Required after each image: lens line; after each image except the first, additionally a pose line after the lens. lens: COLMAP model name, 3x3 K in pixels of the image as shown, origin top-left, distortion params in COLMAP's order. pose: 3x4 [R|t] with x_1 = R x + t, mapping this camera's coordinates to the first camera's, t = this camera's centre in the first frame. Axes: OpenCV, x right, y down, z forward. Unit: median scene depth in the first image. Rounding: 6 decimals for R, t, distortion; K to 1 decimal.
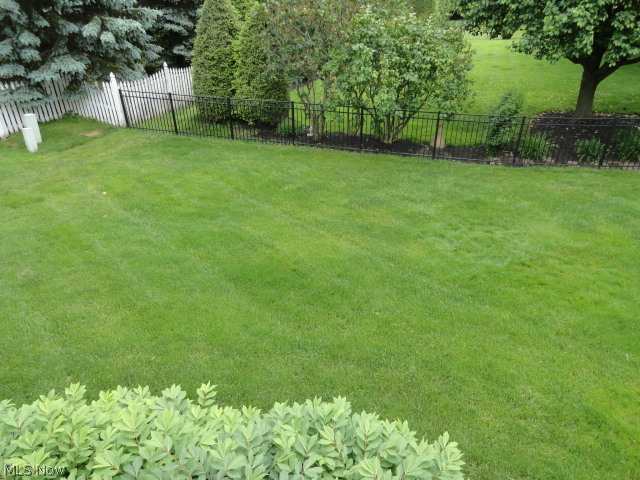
lens RADIAL K [[437.9, 0, 321.2], [0, 437.9, 239.2], [0, 0, 1]] dist [0.001625, 0.001409]
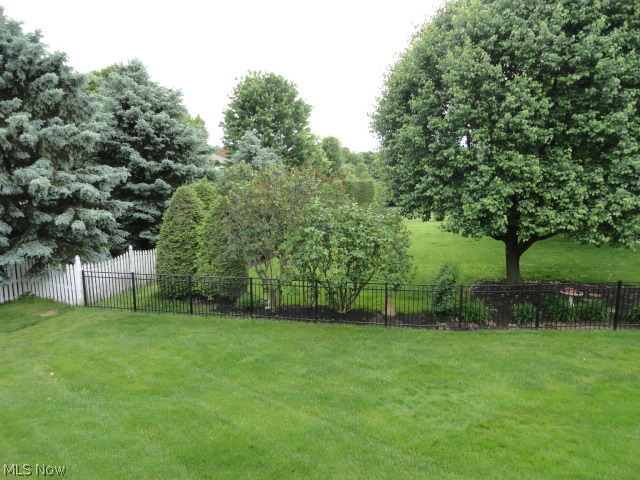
lens RADIAL K [[437.9, 0, 319.4], [0, 437.9, 241.8], [0, 0, 1]] dist [0.001625, 0.001409]
pose [[0.995450, -0.017513, 0.093661, 0.002510], [0.051370, 0.926519, -0.372726, 0.013354], [-0.080251, 0.375841, 0.923203, -0.036916]]
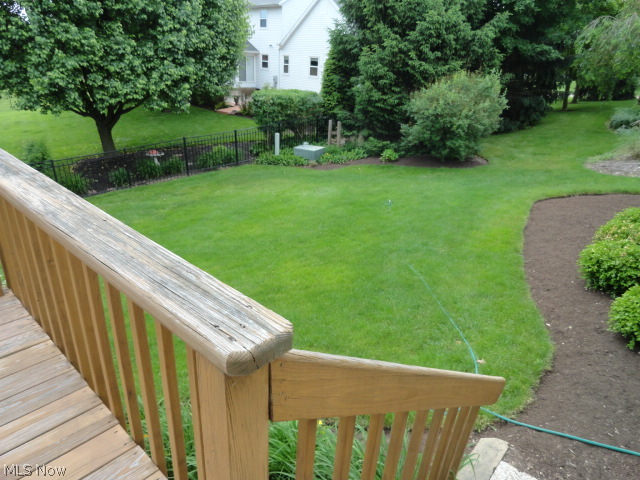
lens RADIAL K [[437.9, 0, 322.4], [0, 437.9, 244.0], [0, 0, 1]] dist [0.001625, 0.001409]
pose [[0.612944, -0.310213, 0.726683, -0.011998], [0.400451, 0.914799, 0.052744, 0.147756], [-0.681131, 0.258671, 0.684945, -0.230150]]
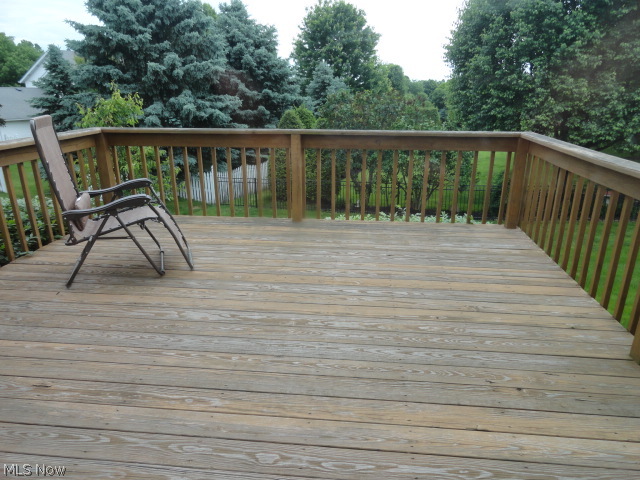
lens RADIAL K [[437.9, 0, 320.0], [0, 437.9, 239.9], [0, 0, 1]] dist [0.001625, 0.001409]
pose [[0.999592, -0.006615, -0.027798, -0.128779], [-0.000228, 0.970960, -0.239241, 0.227219], [0.028574, 0.239149, 0.970562, -0.350314]]
